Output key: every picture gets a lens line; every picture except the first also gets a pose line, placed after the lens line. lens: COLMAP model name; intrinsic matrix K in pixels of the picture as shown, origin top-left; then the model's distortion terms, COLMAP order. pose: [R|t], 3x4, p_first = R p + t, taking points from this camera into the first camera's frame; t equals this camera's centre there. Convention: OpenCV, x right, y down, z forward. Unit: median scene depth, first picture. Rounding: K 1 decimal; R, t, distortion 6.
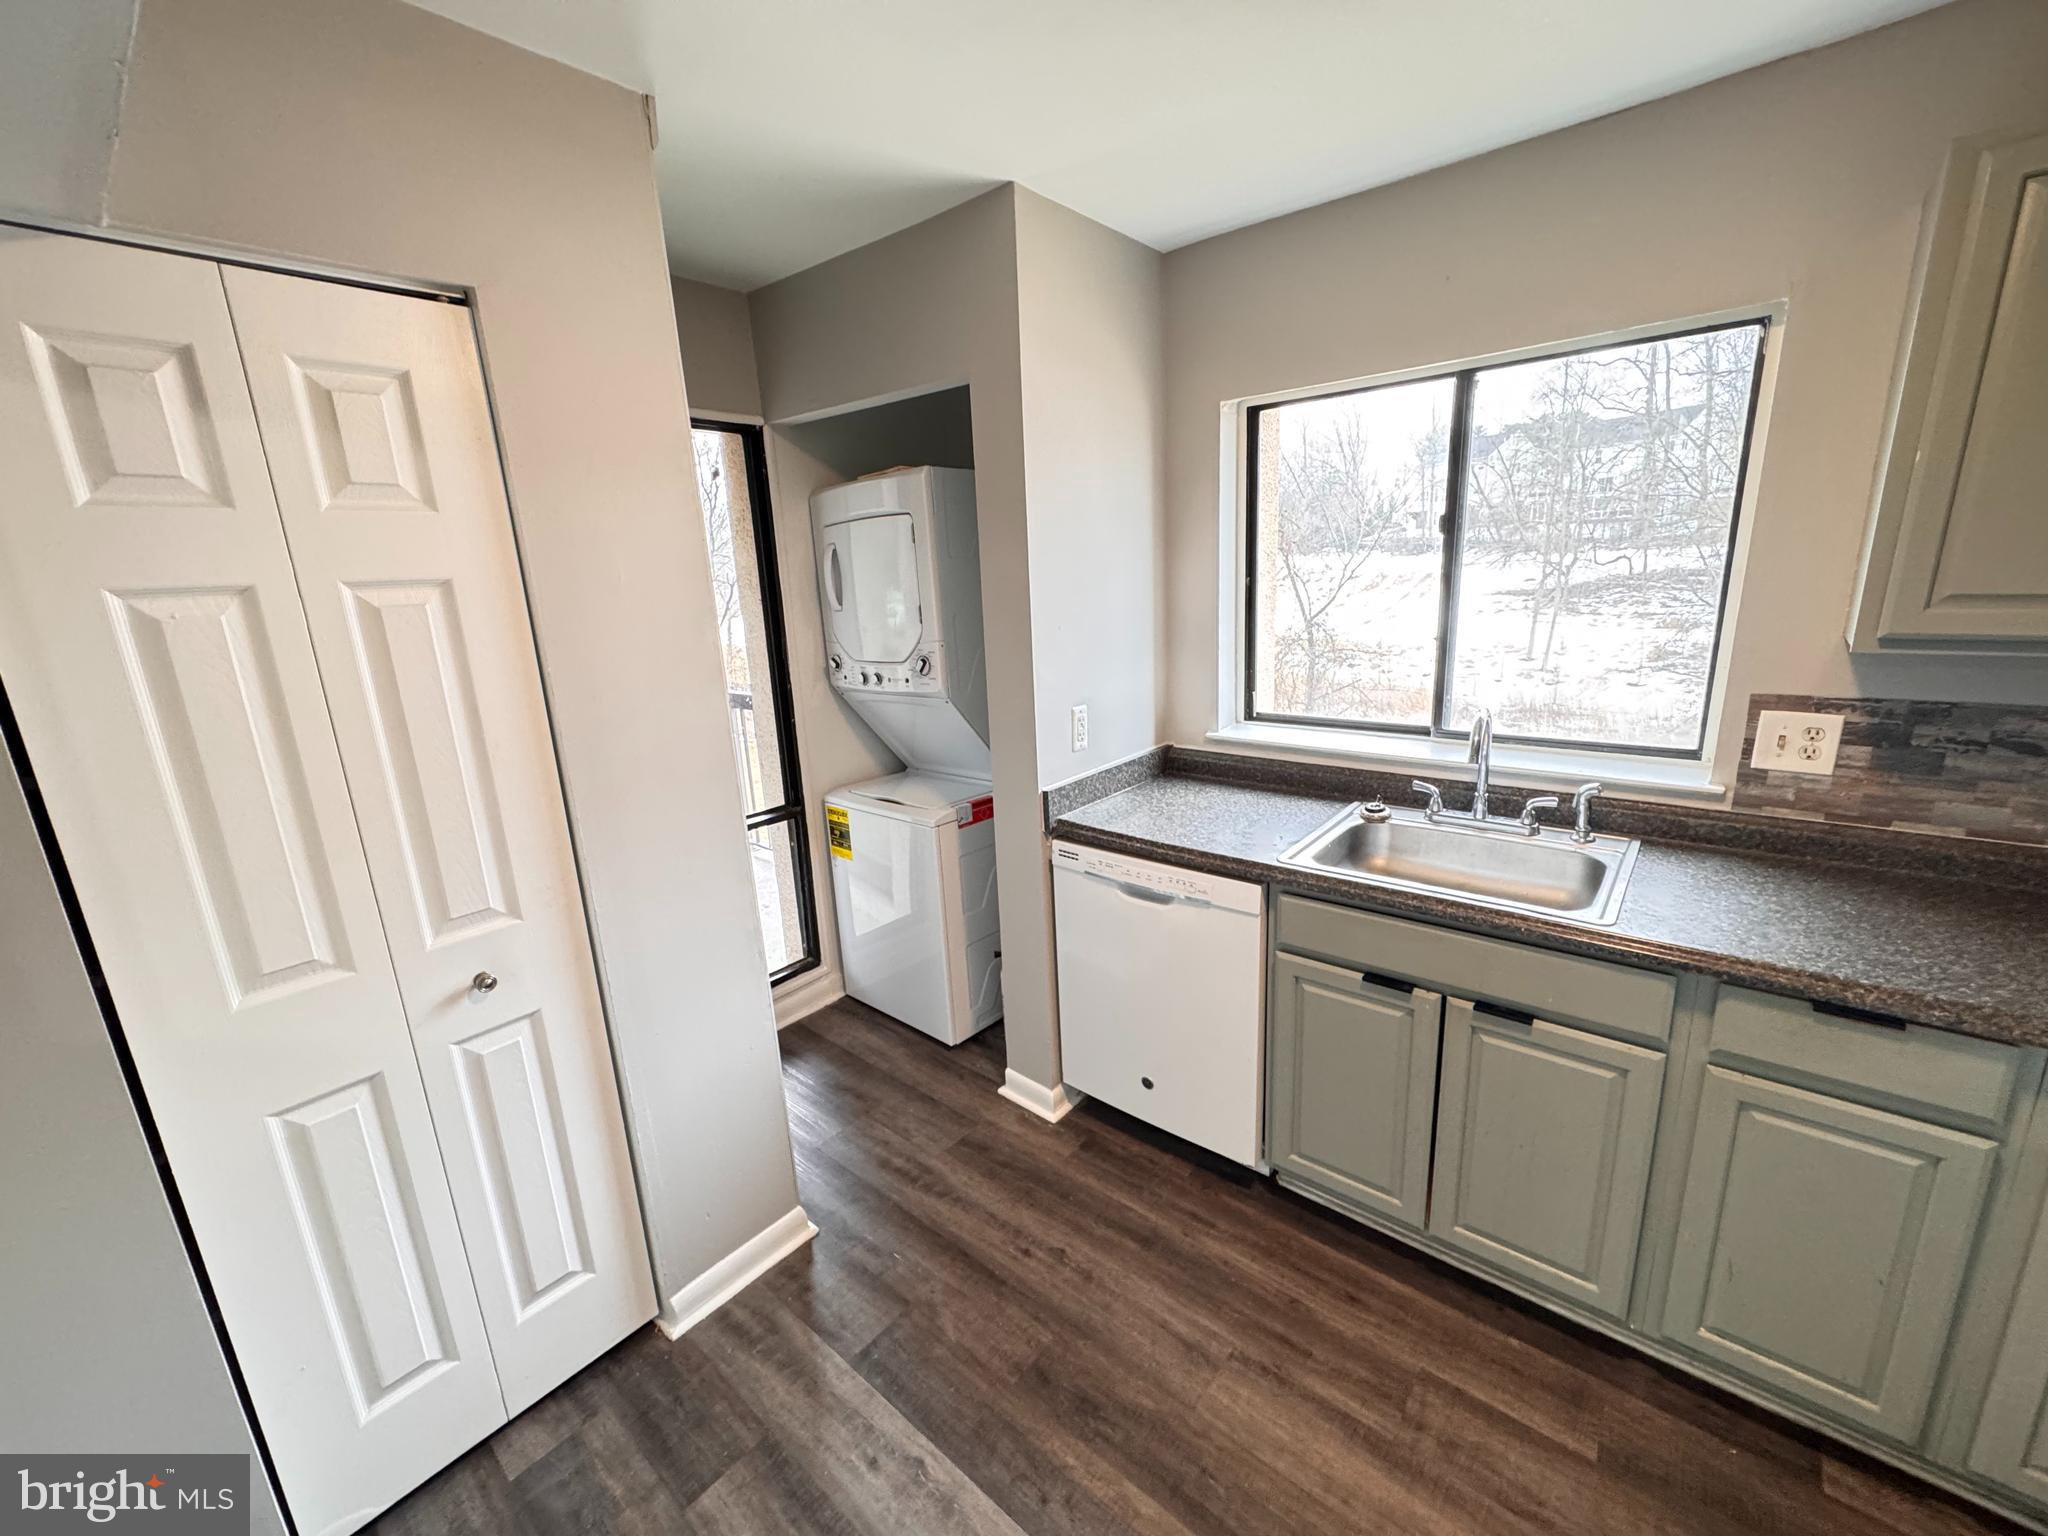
lens RADIAL K [[812.8, 0, 1023.8], [0, 812.8, 764.8], [0, 0, 1]] dist [-0.001388, -0.000027]
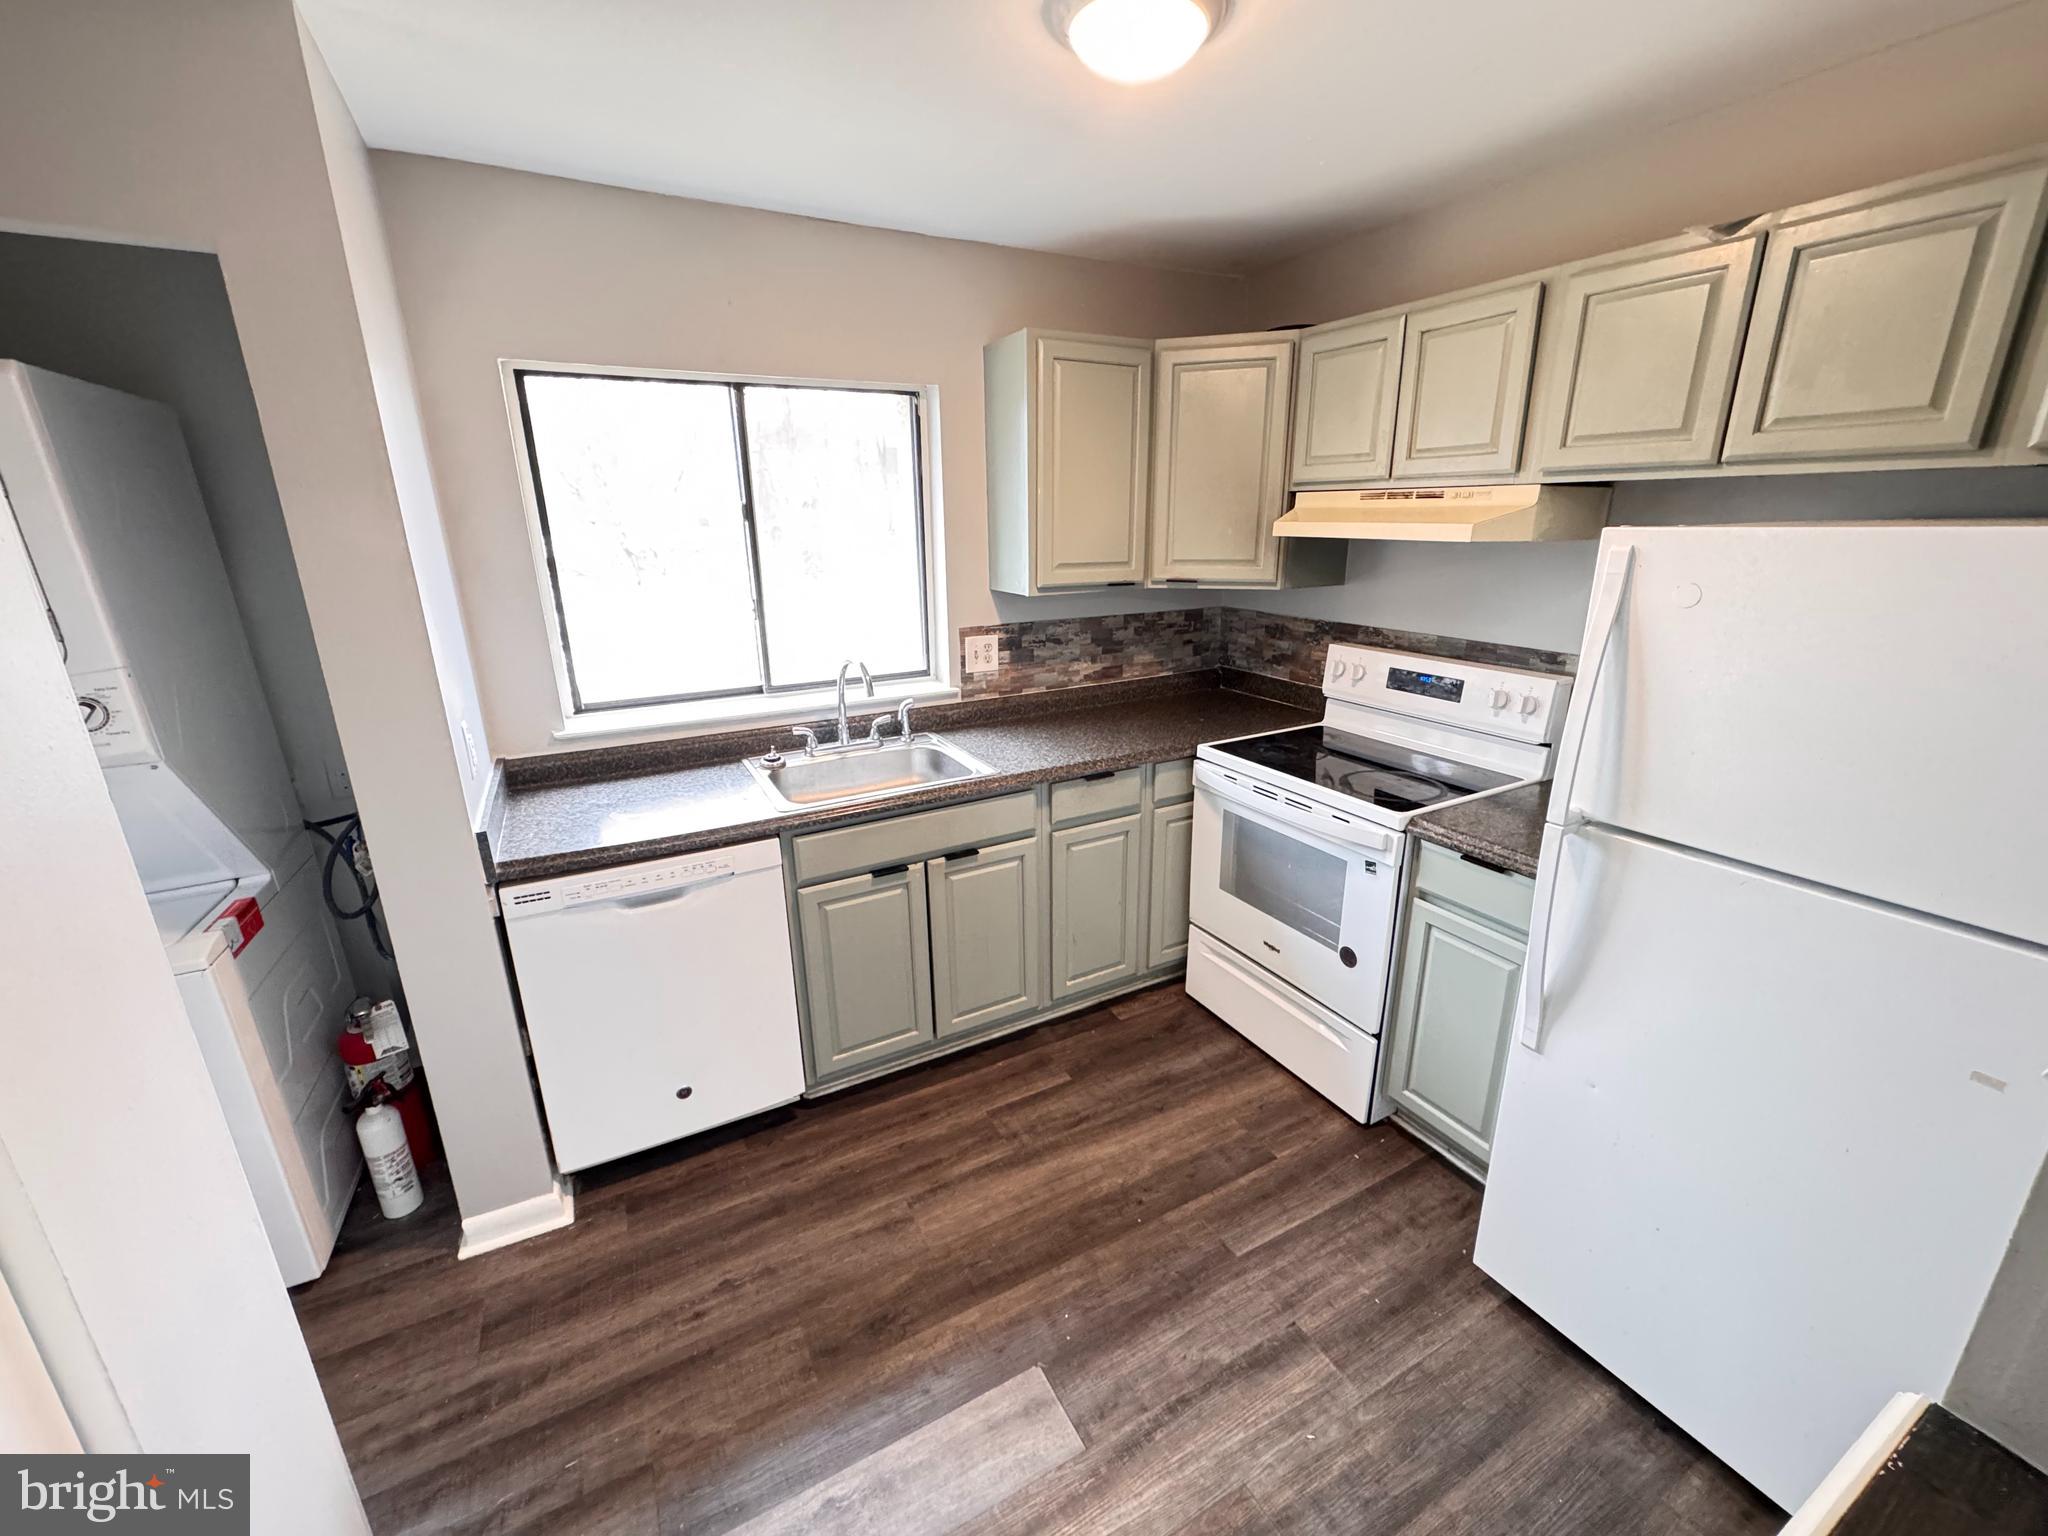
lens RADIAL K [[824.8, 0, 1025.9], [0, 824.8, 762.9], [0, 0, 1]] dist [-0.001091, 0.000001]
pose [[0.364875, -0.224095, 0.903686, -0.609659], [0.217687, 0.964234, 0.151216, -0.047459], [-0.905251, 0.141545, 0.400607, 0.252167]]
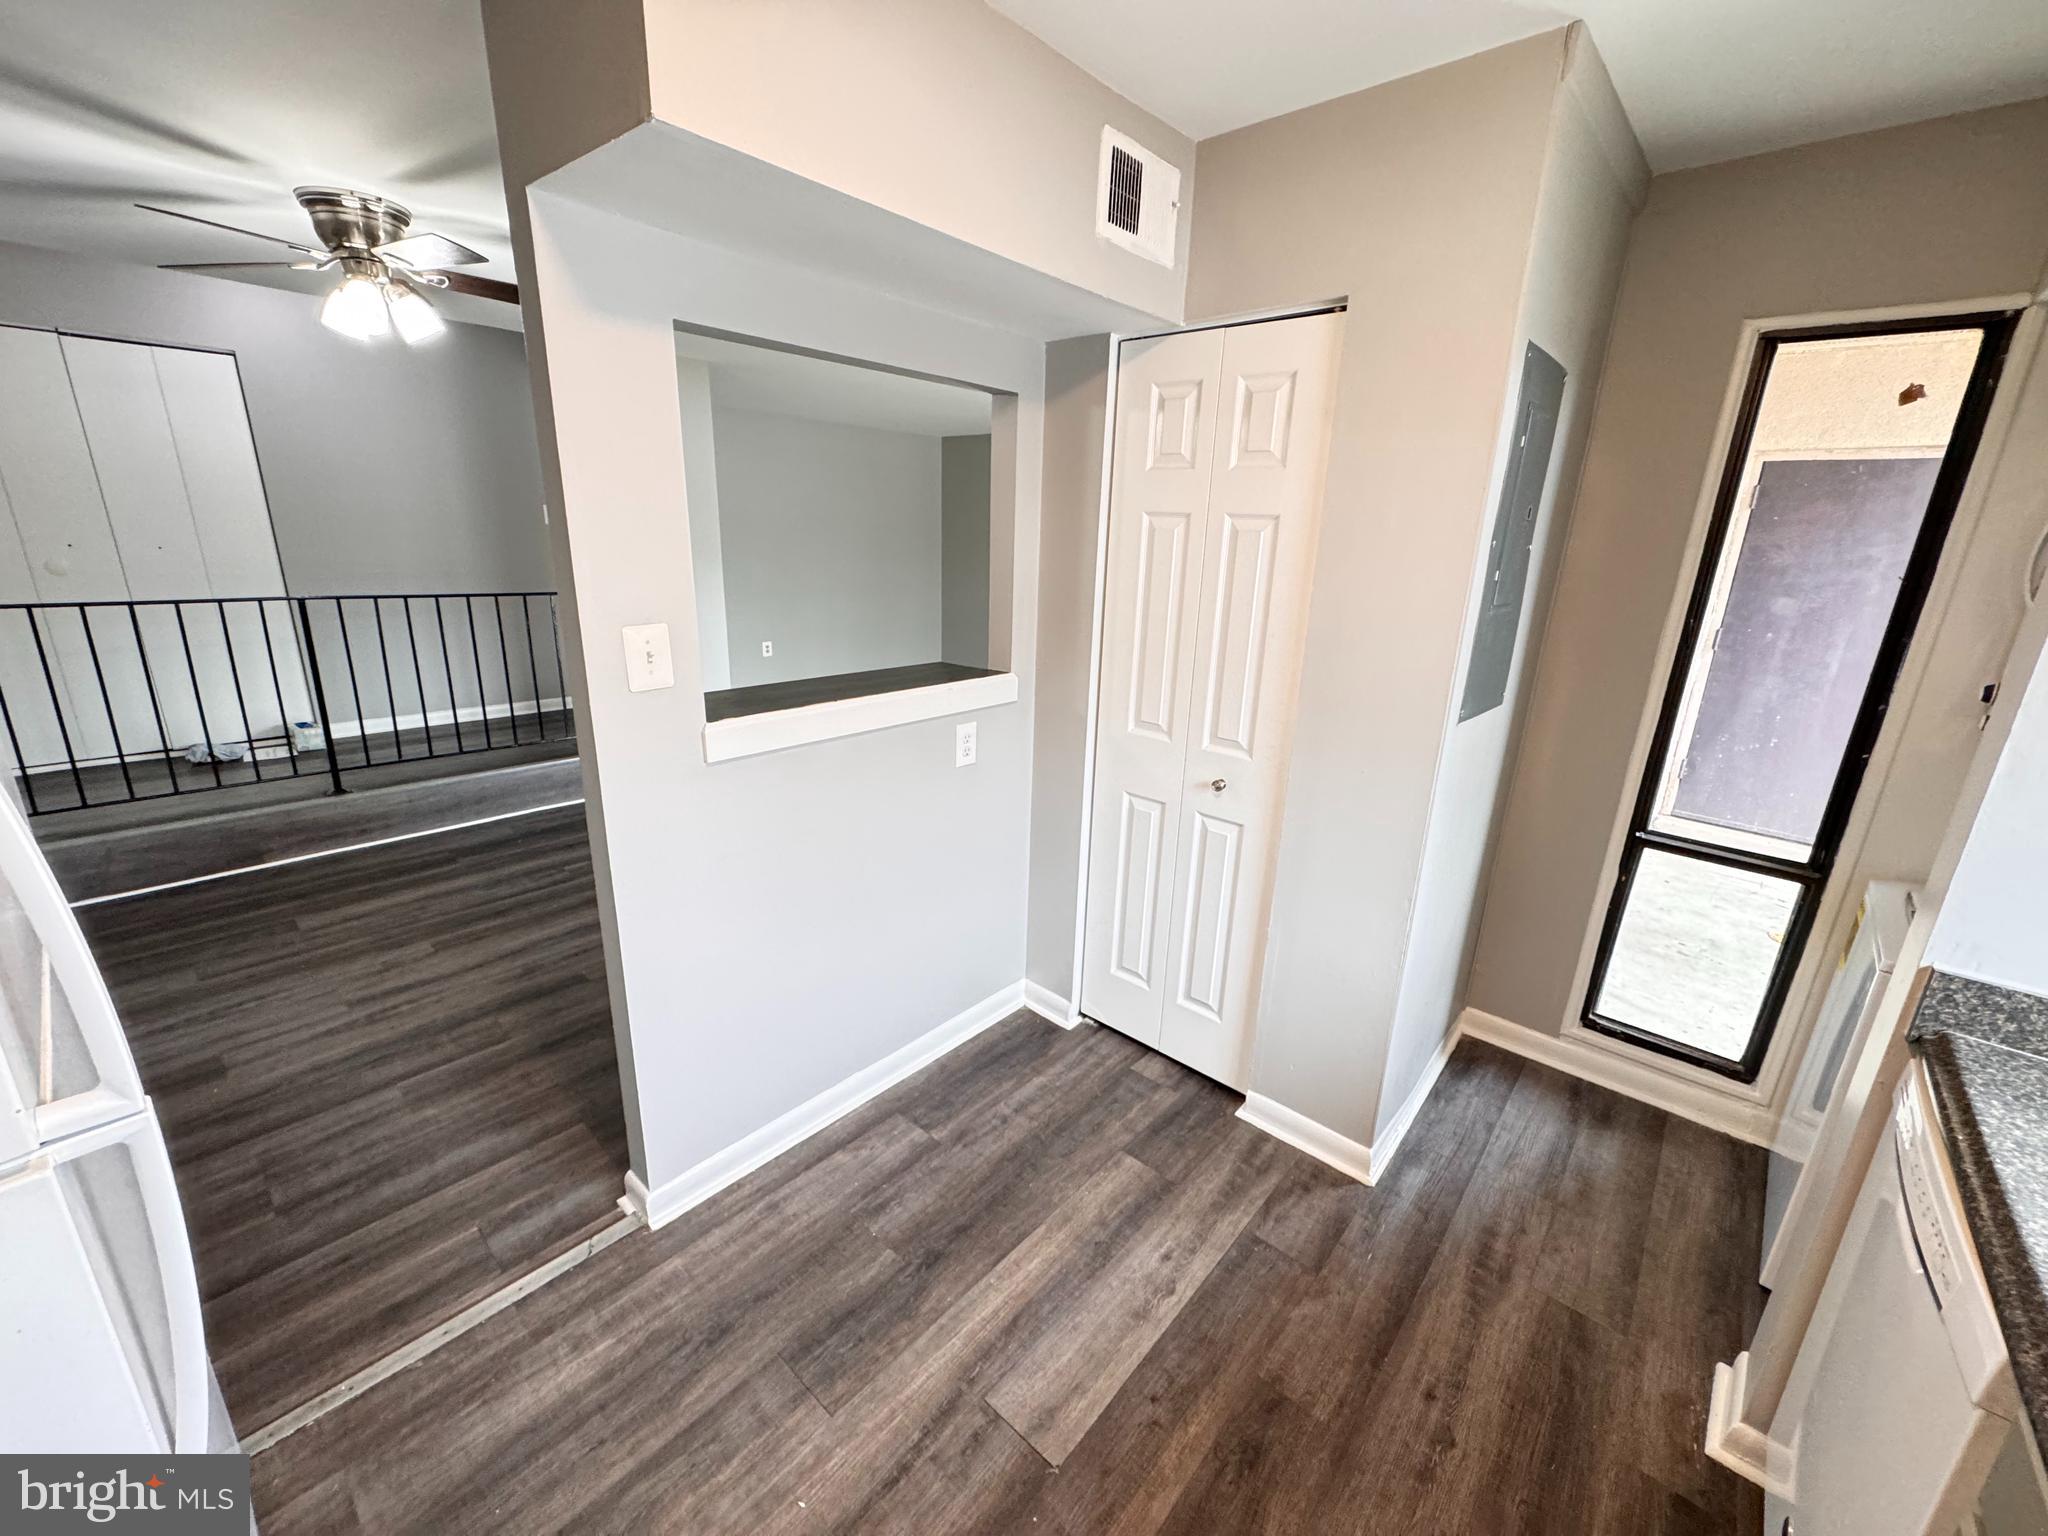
lens RADIAL K [[812.8, 0, 1023.8], [0, 812.8, 764.8], [0, 0, 1]] dist [-0.001388, -0.000027]
pose [[-0.021537, 0.323494, -0.945985, 0.631774], [-0.268016, 0.909703, 0.317189, -0.123801], [0.963174, 0.260370, 0.067109, 0.445162]]
